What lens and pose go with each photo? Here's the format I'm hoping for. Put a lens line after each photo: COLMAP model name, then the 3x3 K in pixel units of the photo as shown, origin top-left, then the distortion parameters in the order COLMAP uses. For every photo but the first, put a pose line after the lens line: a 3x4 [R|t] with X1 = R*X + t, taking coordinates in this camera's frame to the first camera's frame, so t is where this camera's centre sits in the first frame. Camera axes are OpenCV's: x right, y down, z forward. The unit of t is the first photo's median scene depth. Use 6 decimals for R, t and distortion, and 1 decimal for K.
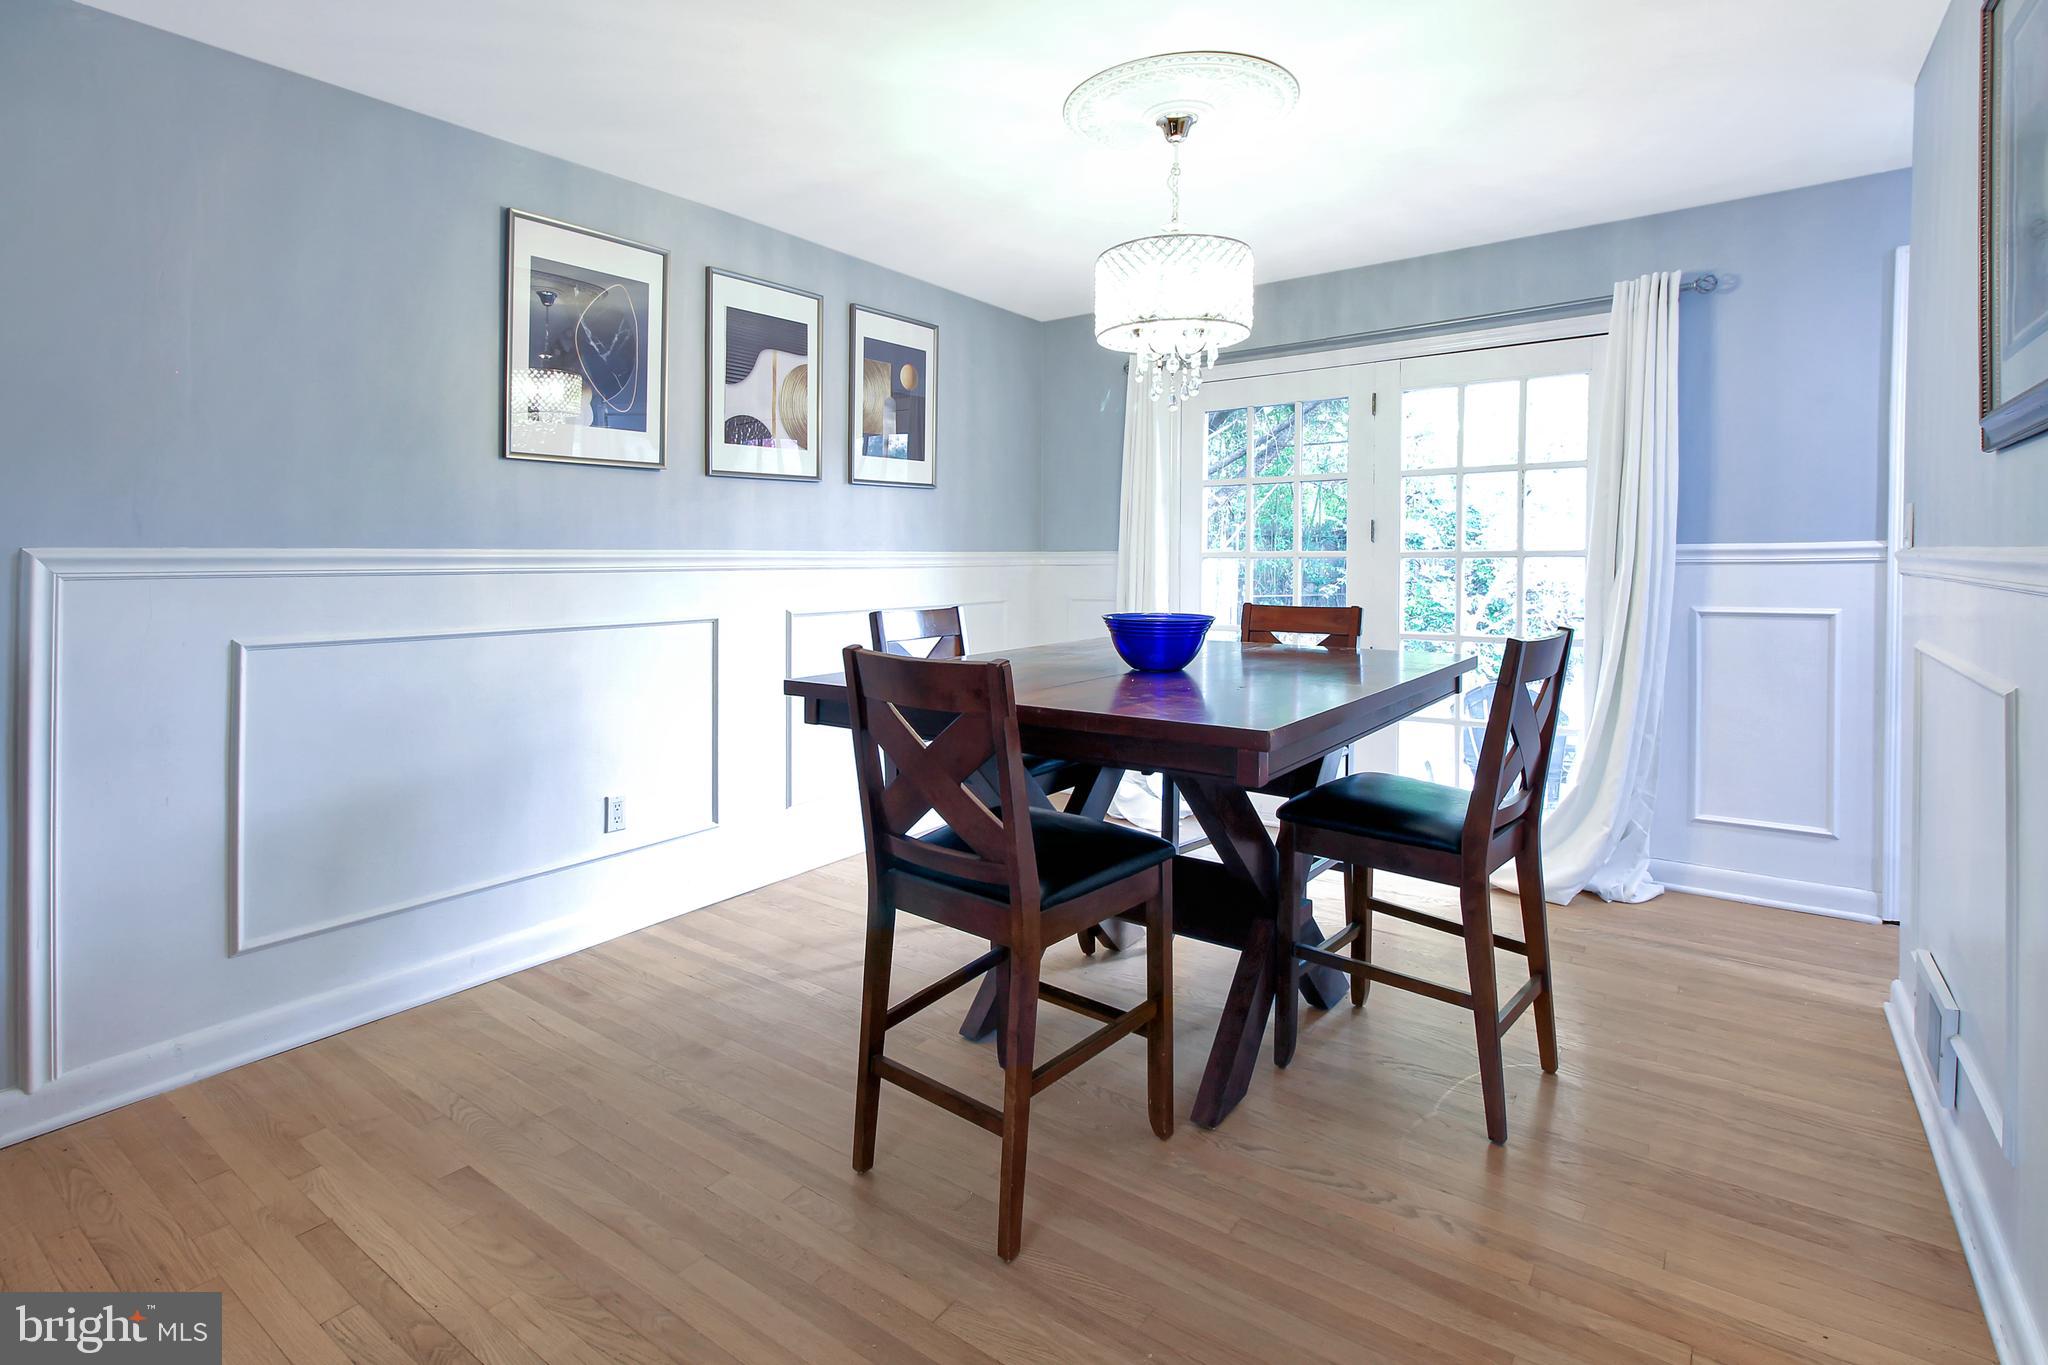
lens RADIAL K [[971.1, 0, 1019.3], [0, 971.1, 679.9], [0, 0, 1]] dist [-0.000187, -0.010071]
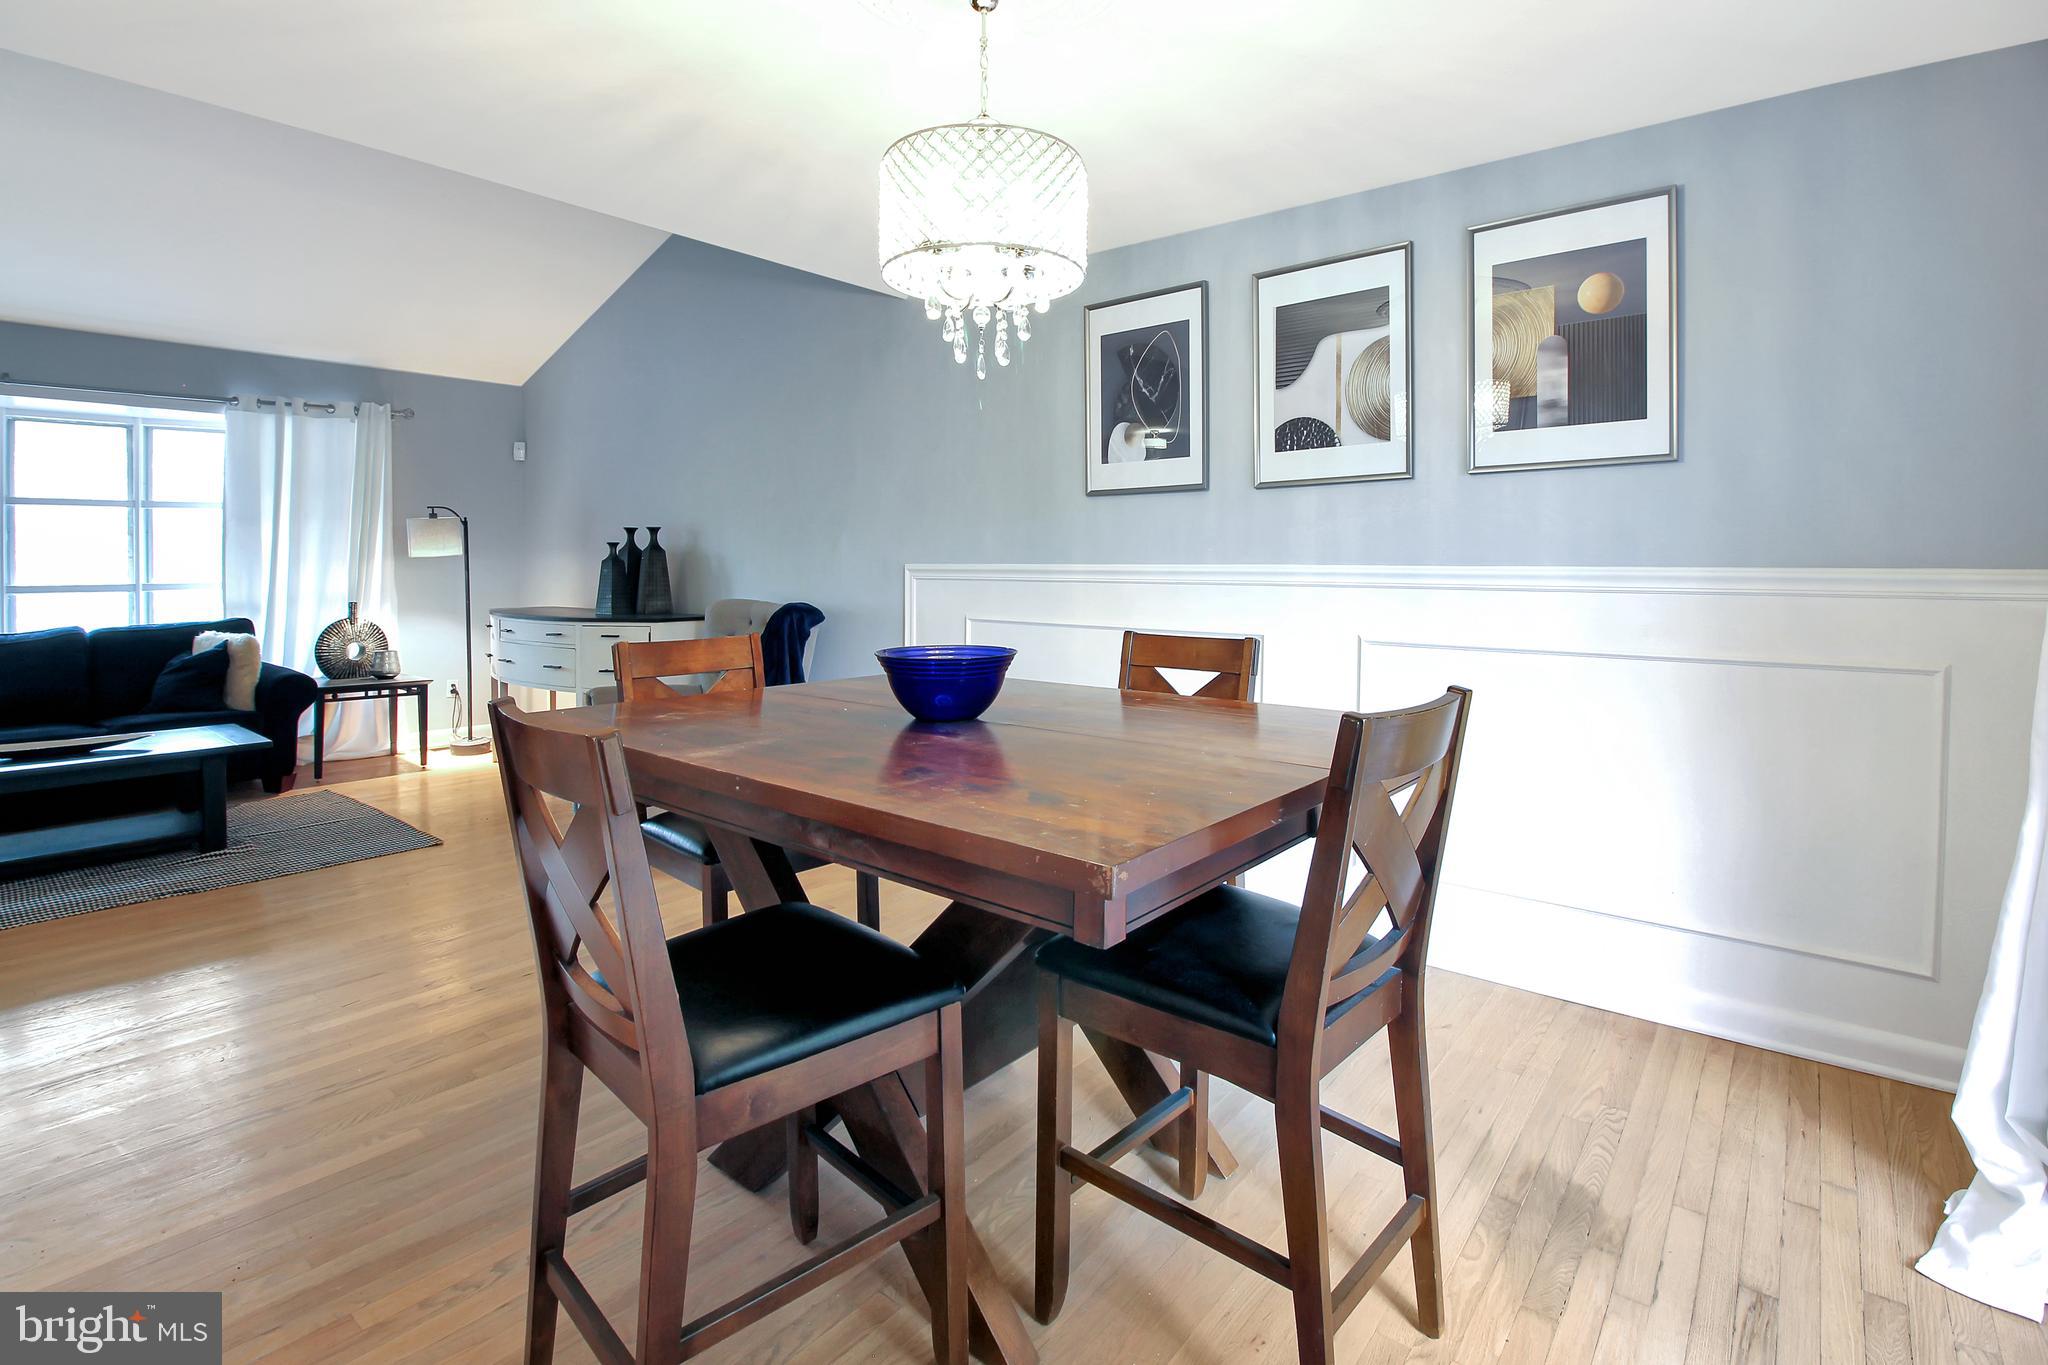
lens RADIAL K [[971.1, 0, 1011.0], [0, 971.1, 682.2], [0, 0, 1]] dist [-0.000187, -0.010071]
pose [[-0.049957, 0.128332, -0.990472, 0.653211], [-0.123545, 0.983300, 0.133634, -0.113507], [0.991081, 0.129044, -0.033268, 0.774090]]
